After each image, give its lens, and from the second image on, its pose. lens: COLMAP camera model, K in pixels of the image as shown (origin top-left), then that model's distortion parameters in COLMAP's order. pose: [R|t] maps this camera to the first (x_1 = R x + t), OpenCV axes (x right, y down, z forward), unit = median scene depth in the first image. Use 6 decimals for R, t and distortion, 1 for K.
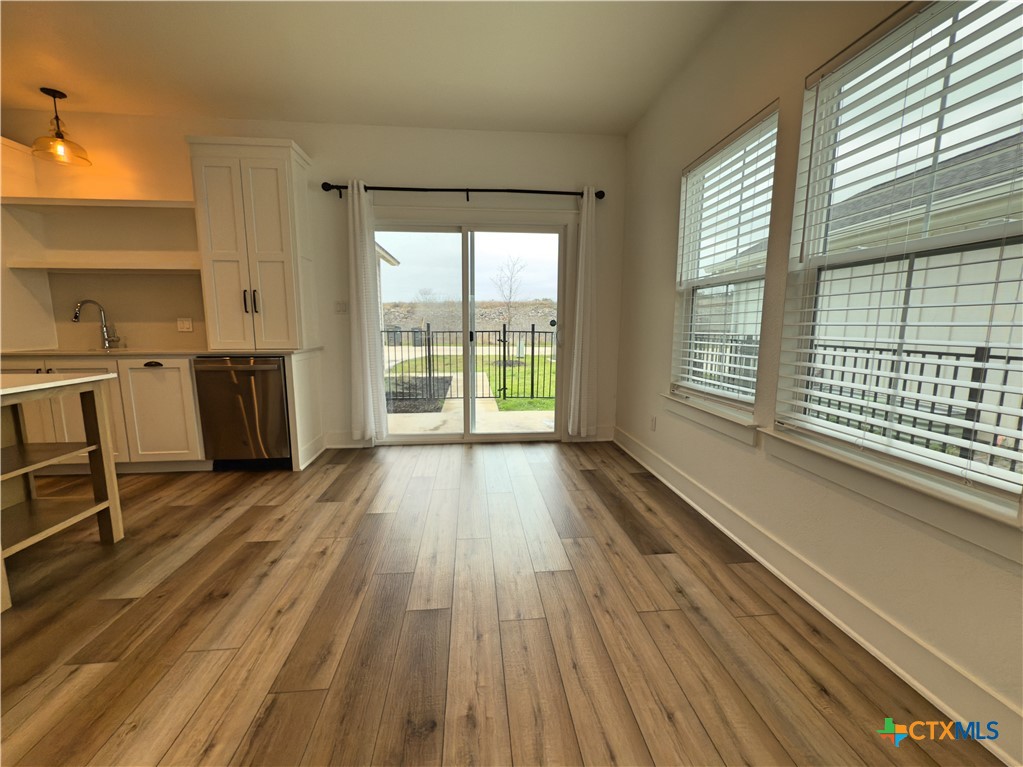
lens RADIAL K [[420.2, 0, 509.4], [0, 420.2, 383.0], [0, 0, 1]] dist [-0.000603, -0.000229]
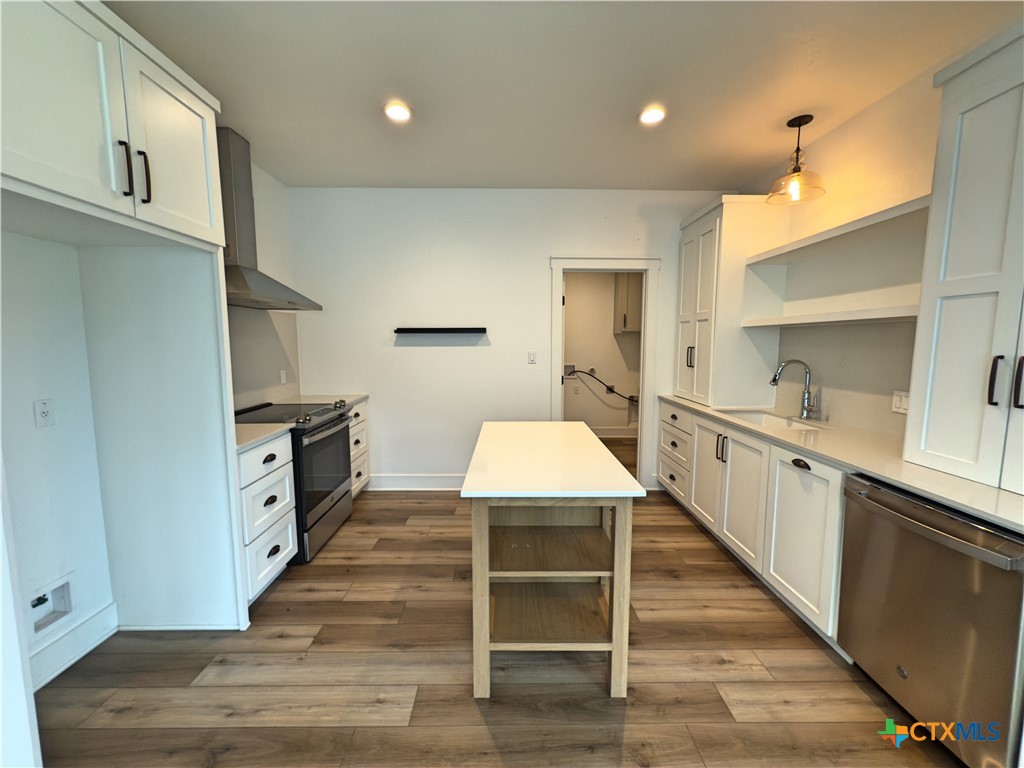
lens RADIAL K [[408.7, 0, 512.0], [0, 408.7, 384.0], [0, 0, 1]] dist [0.000642, 0.000220]
pose [[-0.080757, 0.101518, -0.991551, -0.226482], [-0.141258, 0.983593, 0.112208, -0.244683], [0.986673, 0.149126, -0.065092, 0.764621]]
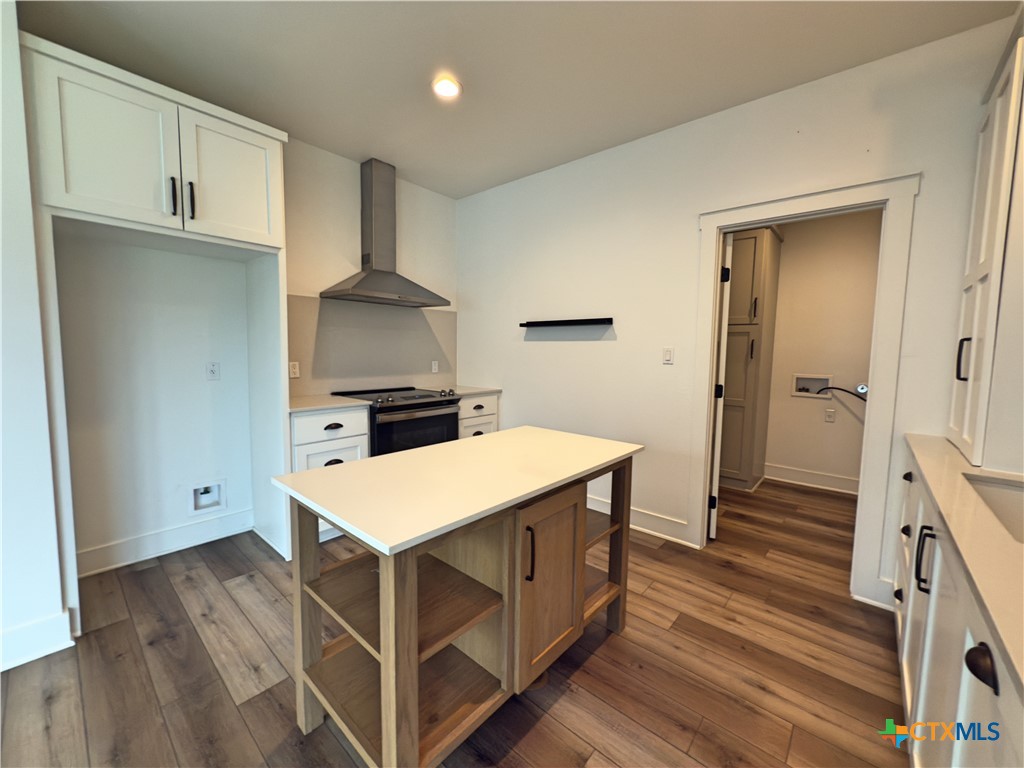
lens RADIAL K [[410.3, 0, 510.4], [0, 410.3, 384.0], [0, 0, 1]] dist [-0.001200, -0.000109]
pose [[-0.724943, 0.042321, -0.687507, -0.718807], [-0.116316, 0.976255, 0.182745, -0.263404], [0.678917, 0.212448, -0.702807, 1.290143]]
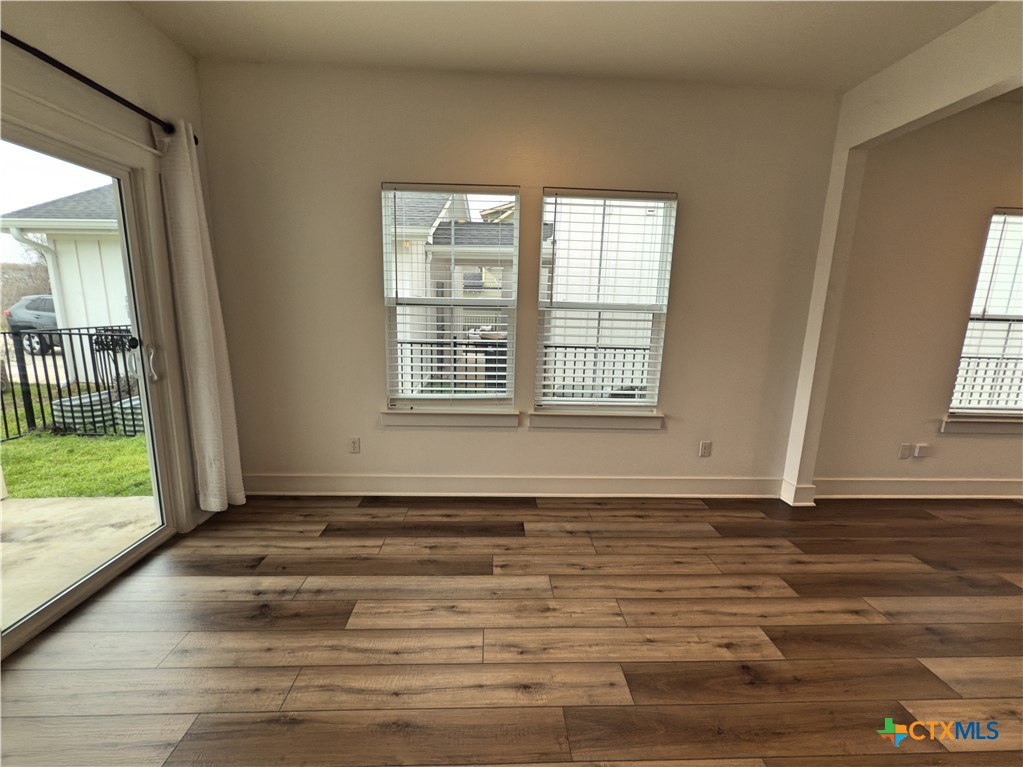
lens RADIAL K [[418.6, 0, 511.5], [0, 418.6, 383.5], [0, 0, 1]] dist [-0.002884, -0.000218]
pose [[0.049701, -0.183365, 0.981788, -0.751215], [0.113801, 0.977640, 0.176830, -0.232943], [-0.992260, 0.102940, 0.069456, 0.842636]]
